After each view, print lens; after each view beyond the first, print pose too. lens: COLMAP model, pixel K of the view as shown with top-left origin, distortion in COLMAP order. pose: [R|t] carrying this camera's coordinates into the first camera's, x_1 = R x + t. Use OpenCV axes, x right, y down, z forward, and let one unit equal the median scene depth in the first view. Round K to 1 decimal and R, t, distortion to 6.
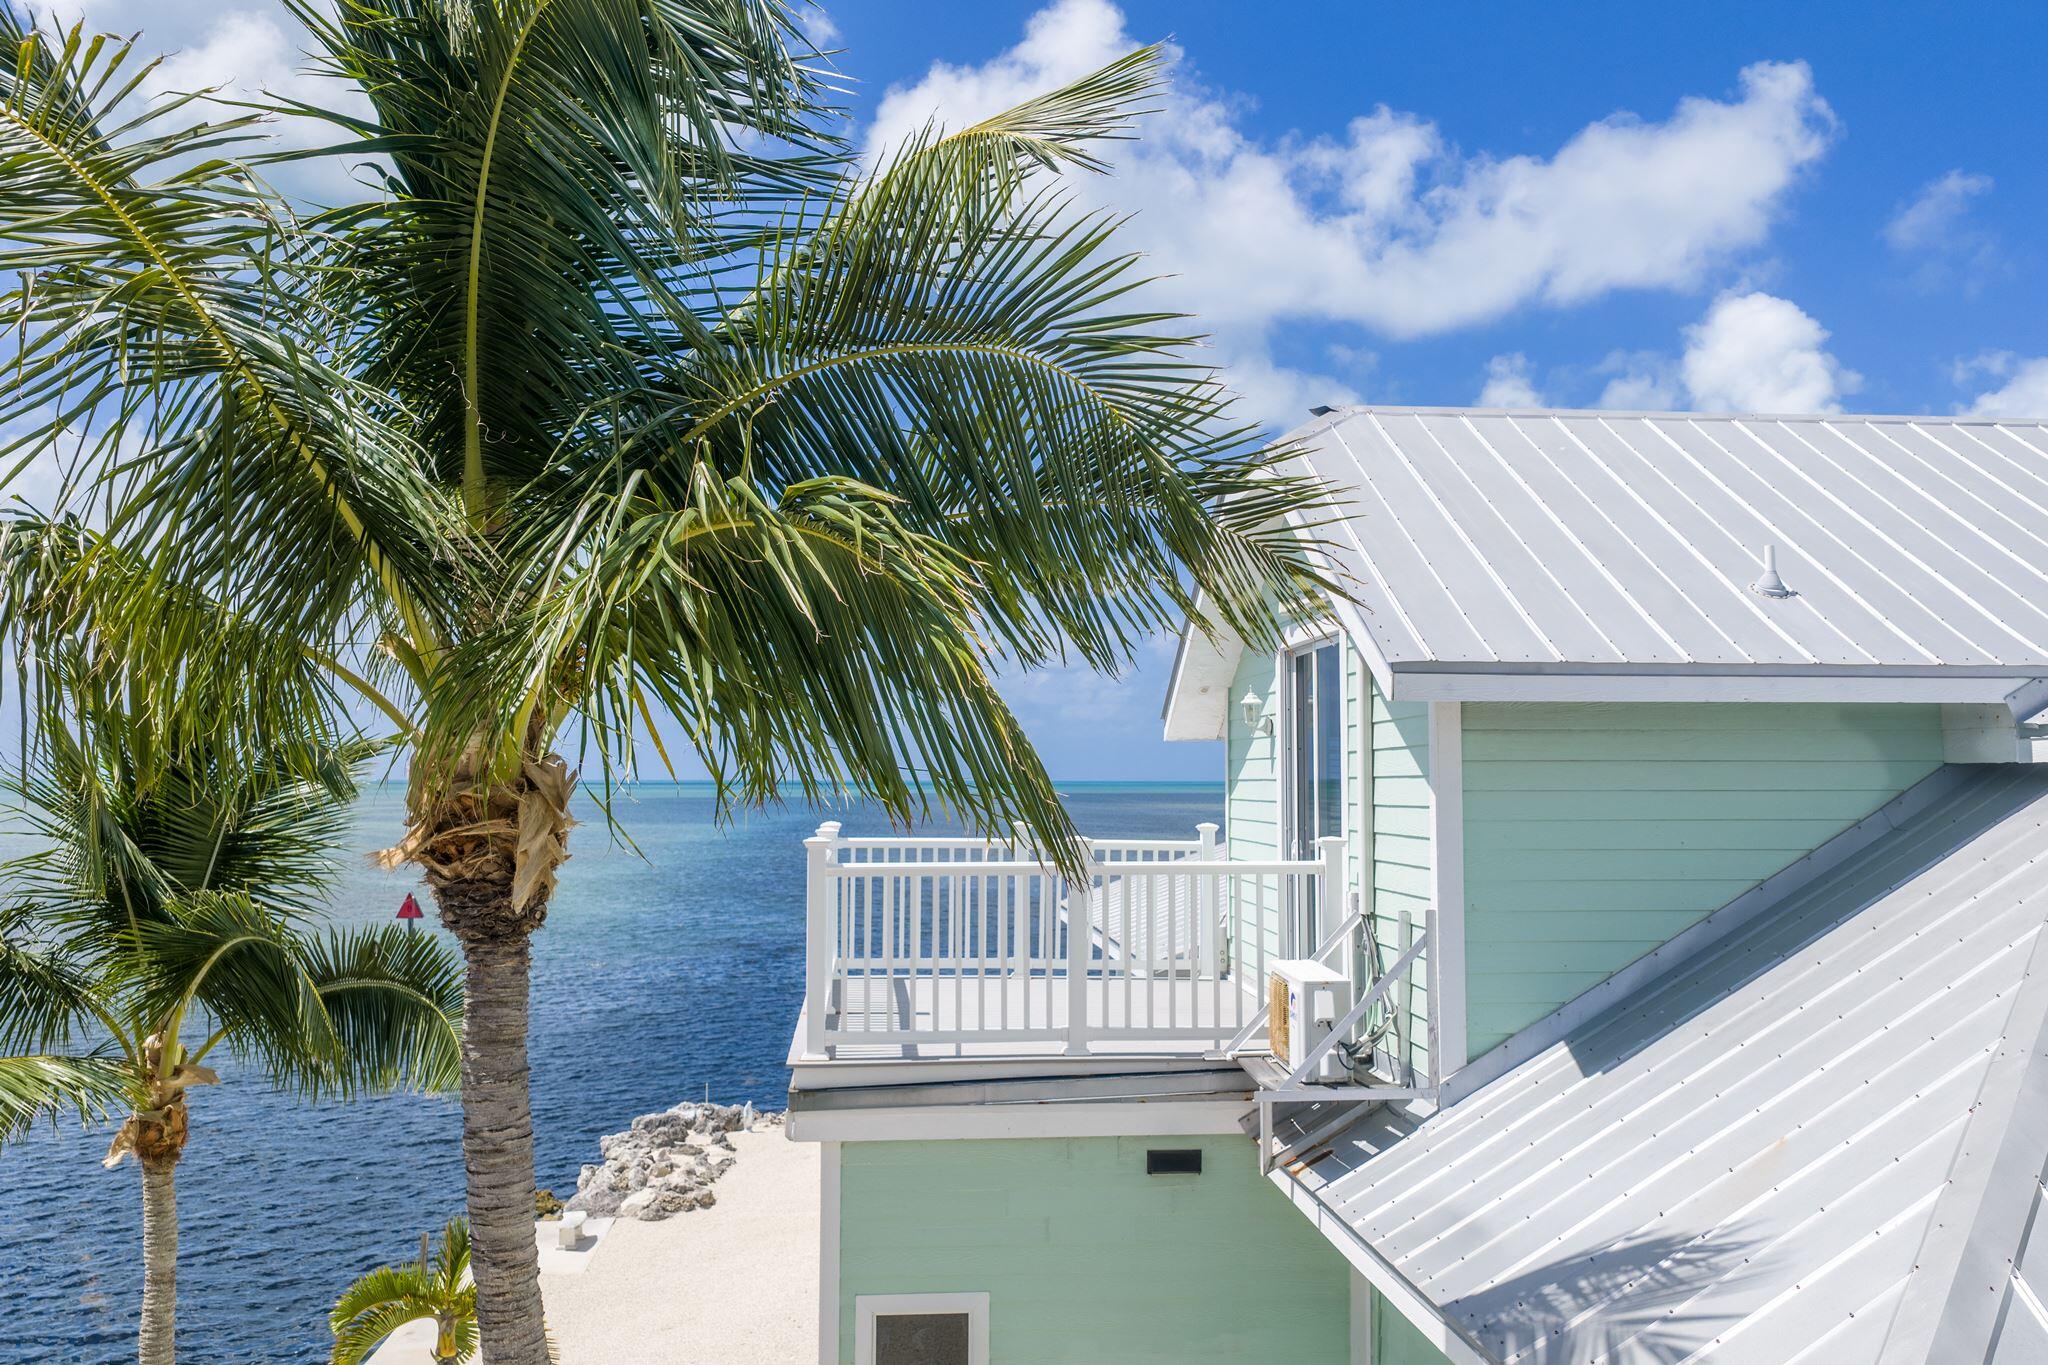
lens RADIAL K [[1713.8, 0, 1075.6], [0, 1713.8, 675.6], [0, 0, 1]] dist [-0.006100, -0.008310]
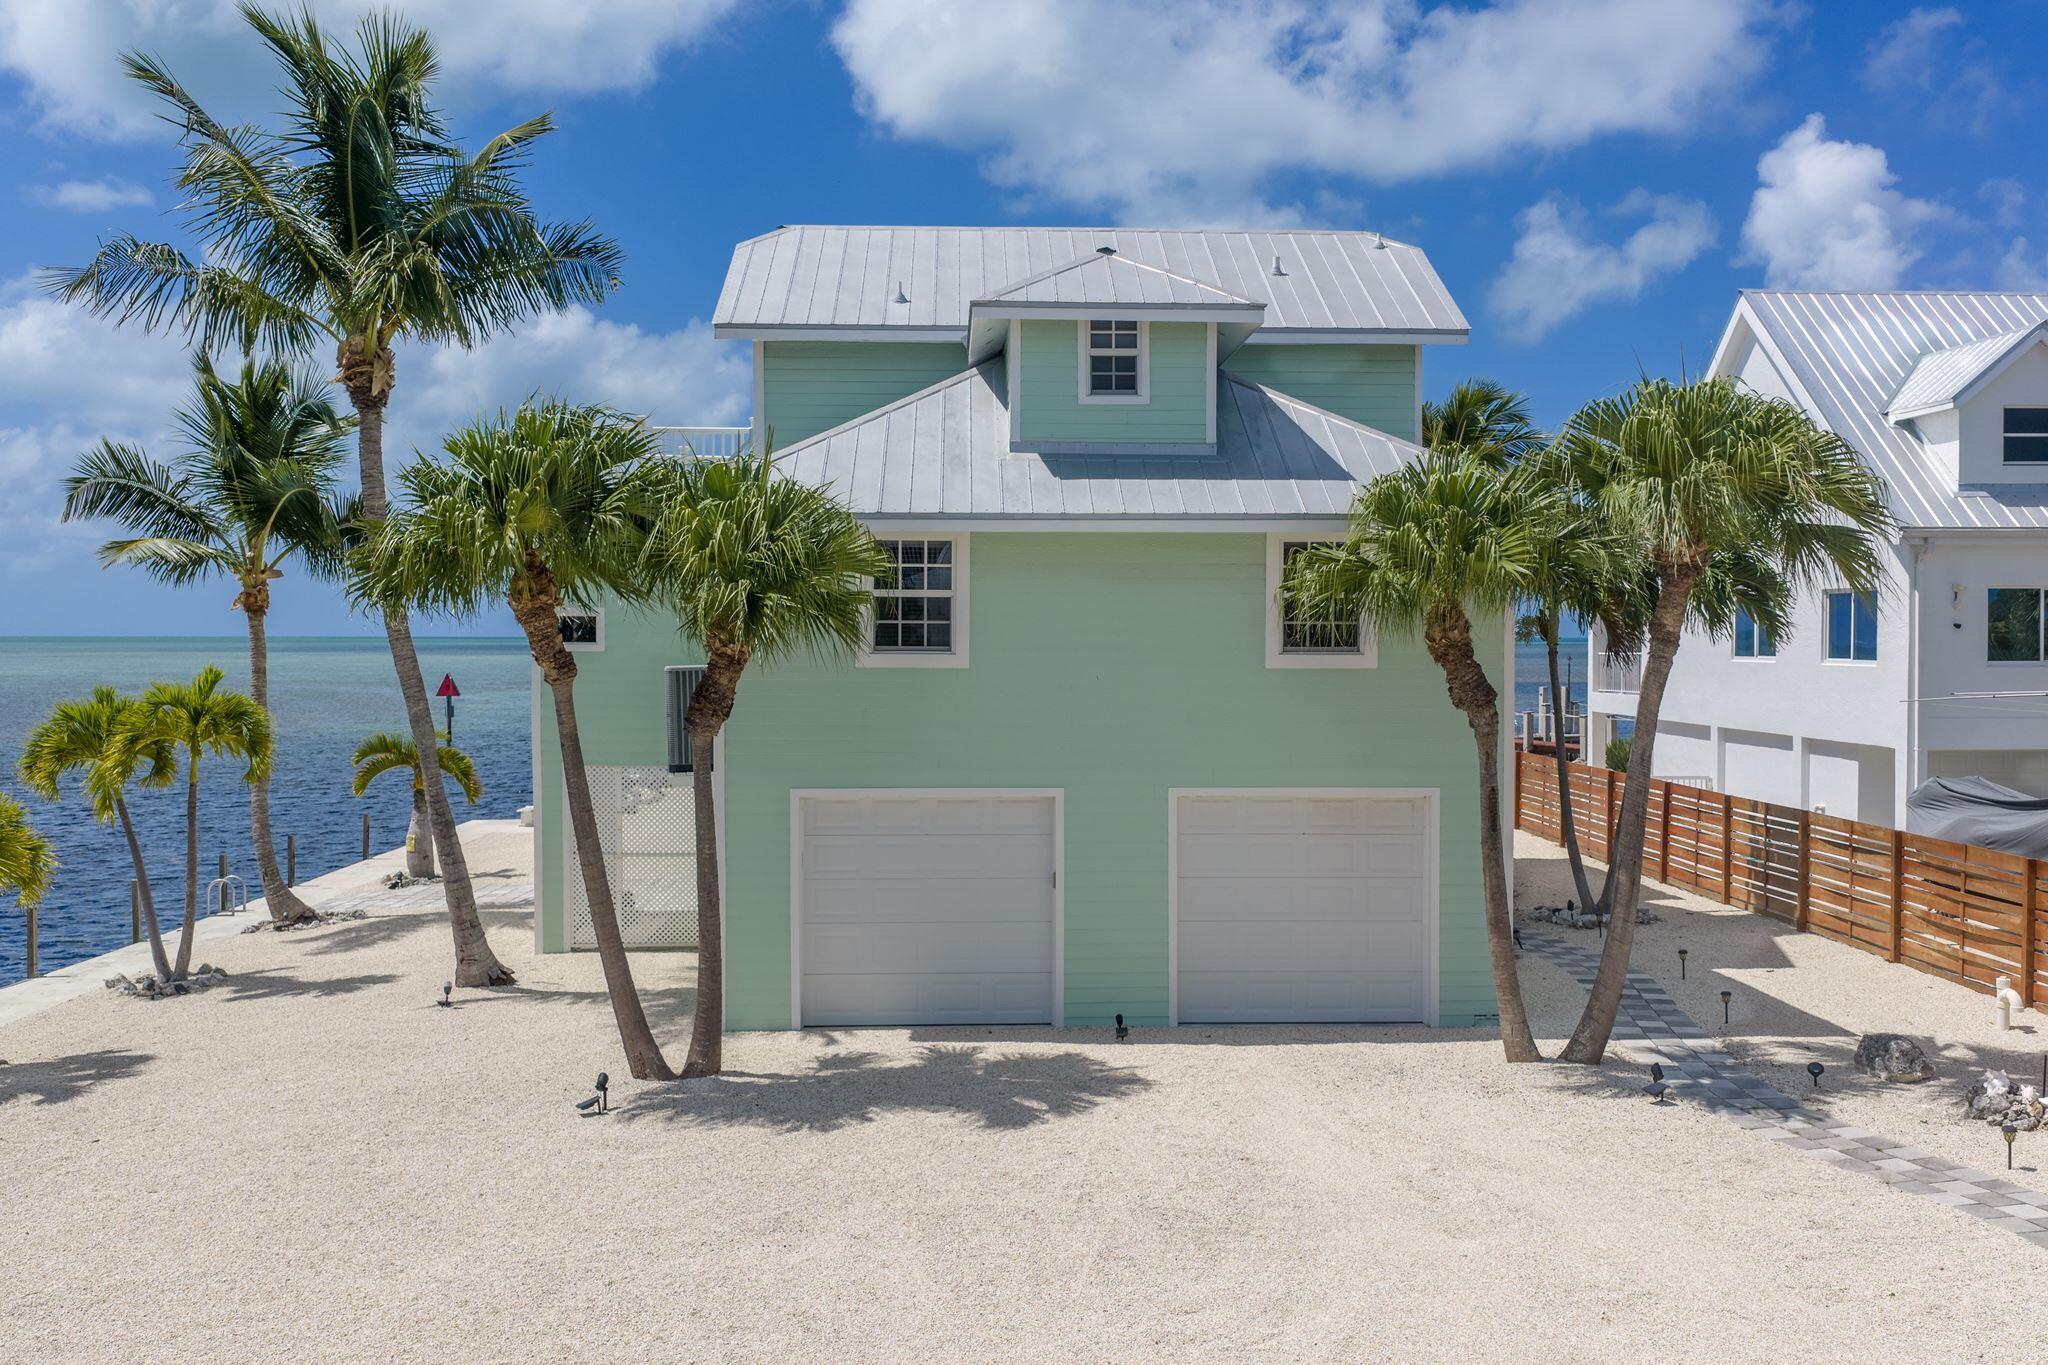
lens RADIAL K [[1713.8, 0, 1075.6], [0, 1713.8, 675.6], [0, 0, 1]] dist [-0.006100, -0.008310]
pose [[0.999538, 0.002531, -0.030305, 0.525340], [0.000102, 0.996246, 0.086567, 0.191993], [0.030410, -0.086530, 0.995785, -1.053694]]
